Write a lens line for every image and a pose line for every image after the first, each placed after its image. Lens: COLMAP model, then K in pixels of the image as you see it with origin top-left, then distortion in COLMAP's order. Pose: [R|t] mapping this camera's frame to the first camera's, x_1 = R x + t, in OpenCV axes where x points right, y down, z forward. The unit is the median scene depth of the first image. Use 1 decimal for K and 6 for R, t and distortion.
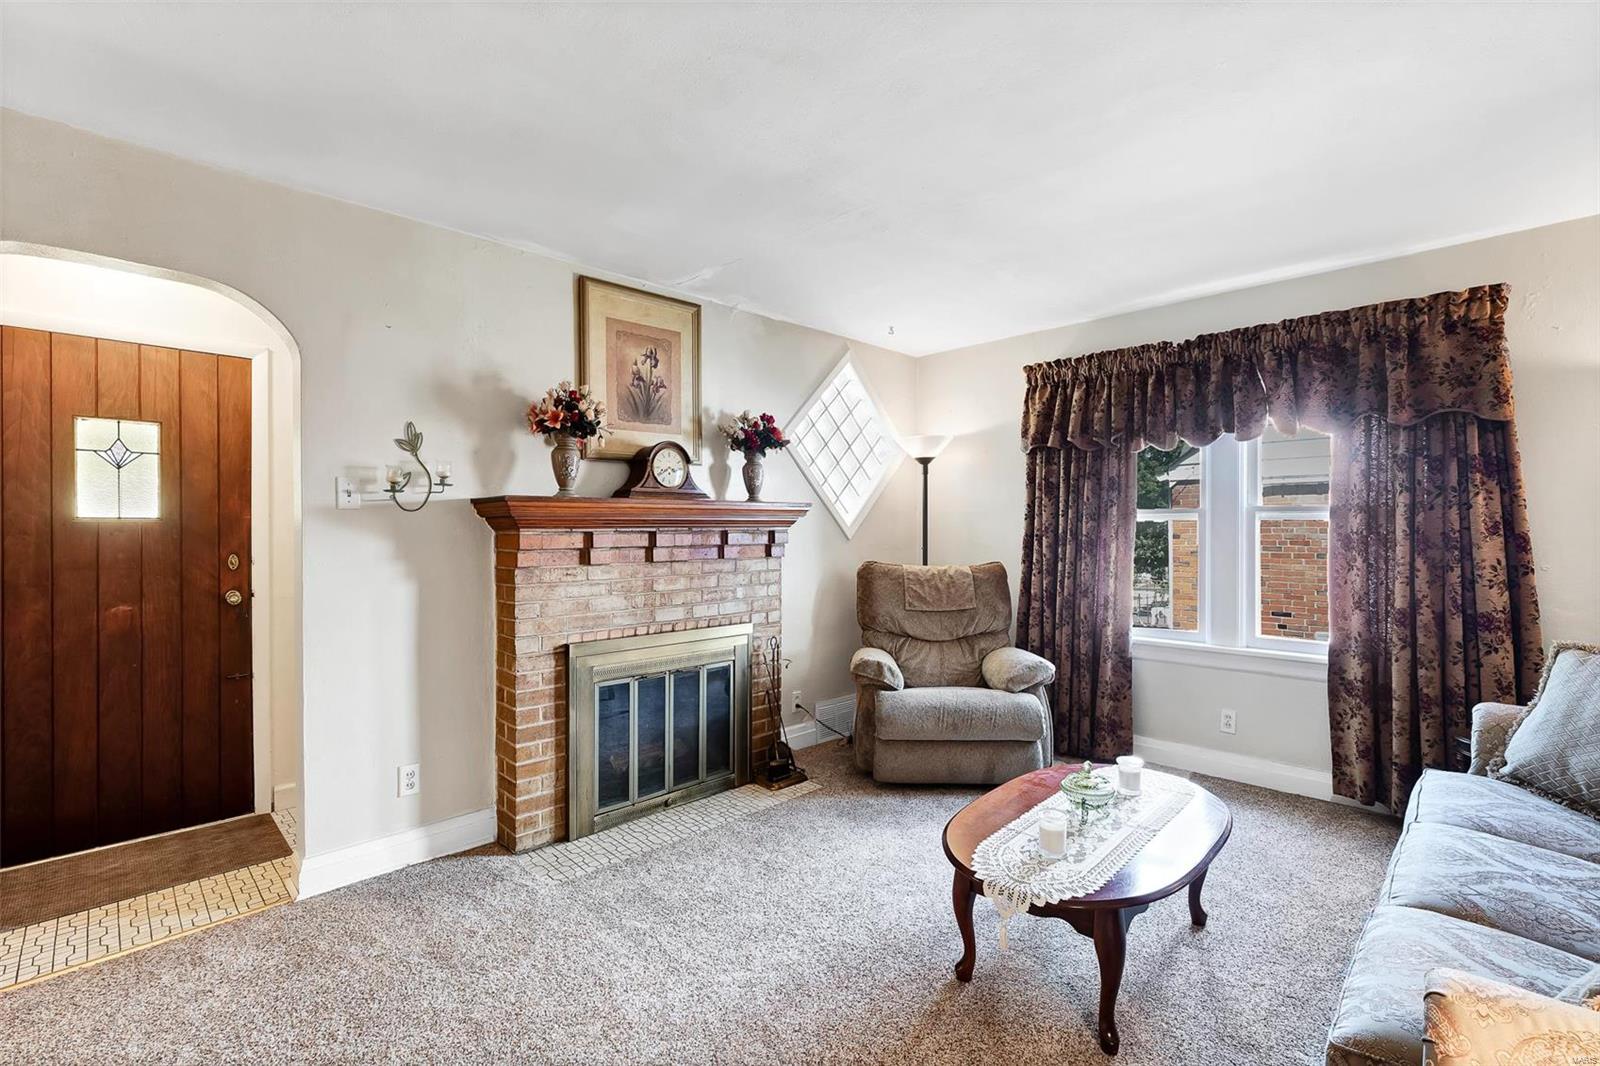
lens RADIAL K [[708.2, 0, 784.6], [0, 708.2, 526.4], [0, 0, 1]] dist [-0.010929, 0.002417]
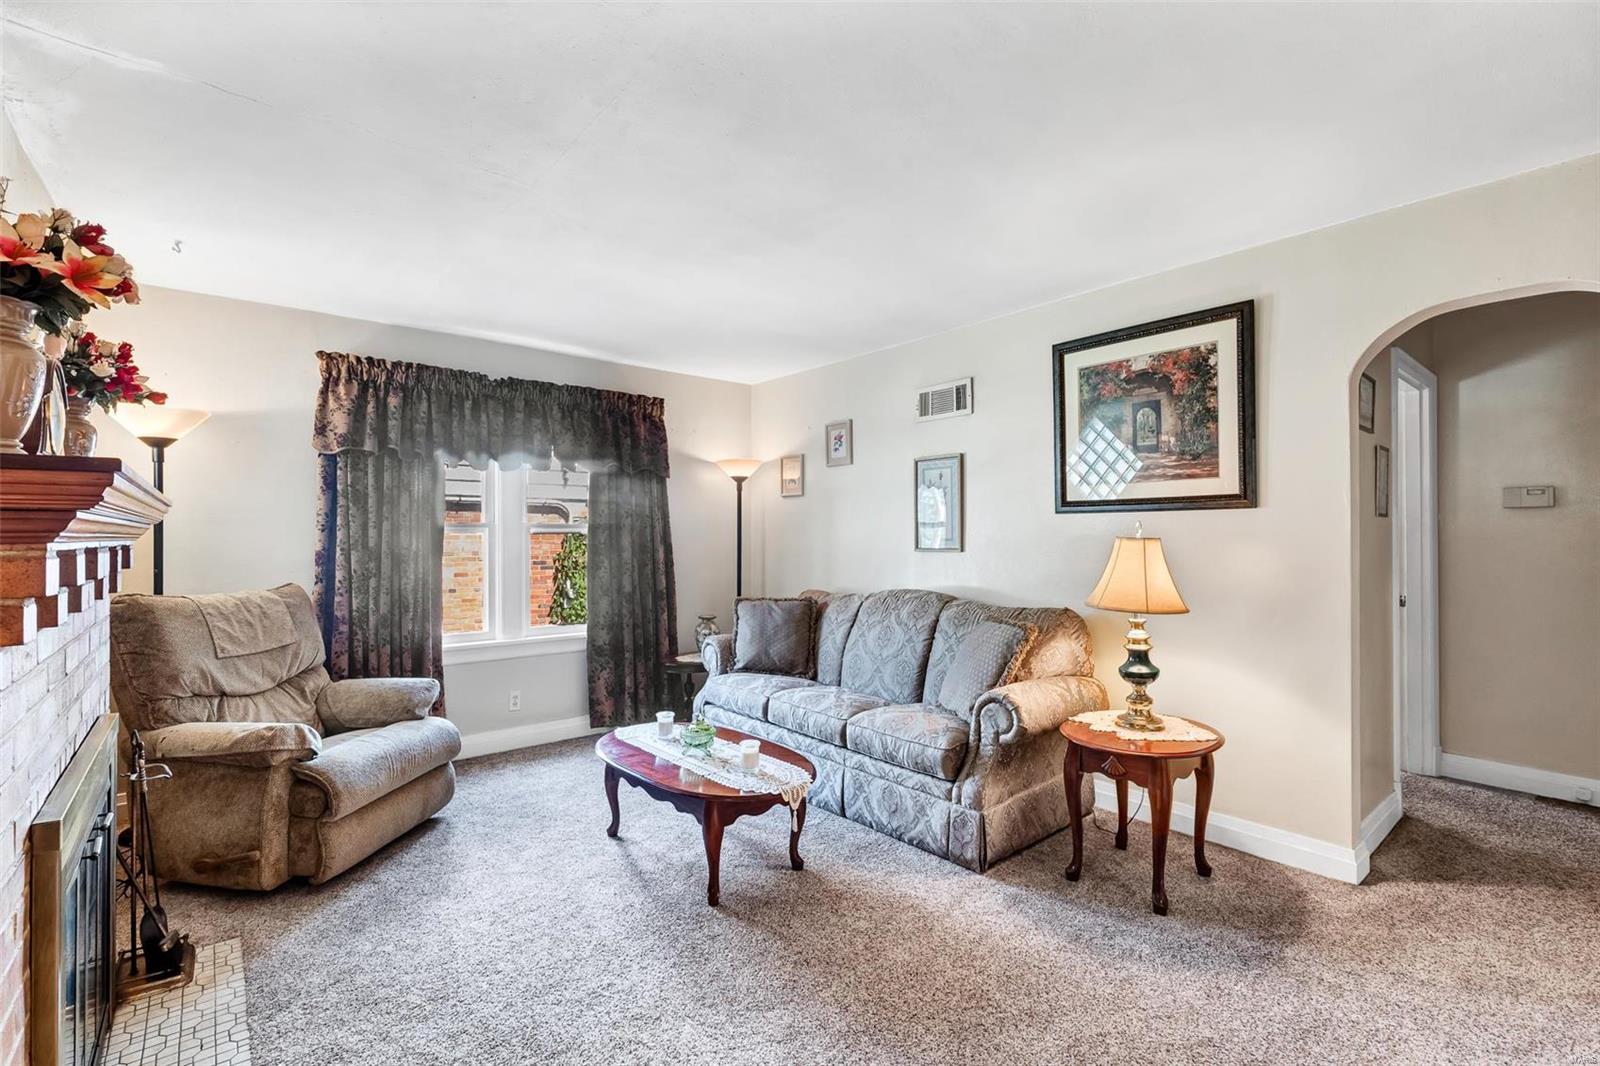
lens RADIAL K [[708.2, 0, 785.4], [0, 708.2, 538.2], [0, 0, 1]] dist [-0.010929, 0.002417]
pose [[0.080701, 0.007461, 0.996710, -0.539920], [0.005222, 0.999955, -0.007908, 0.009938], [-0.996725, 0.005843, 0.080658, 0.439632]]
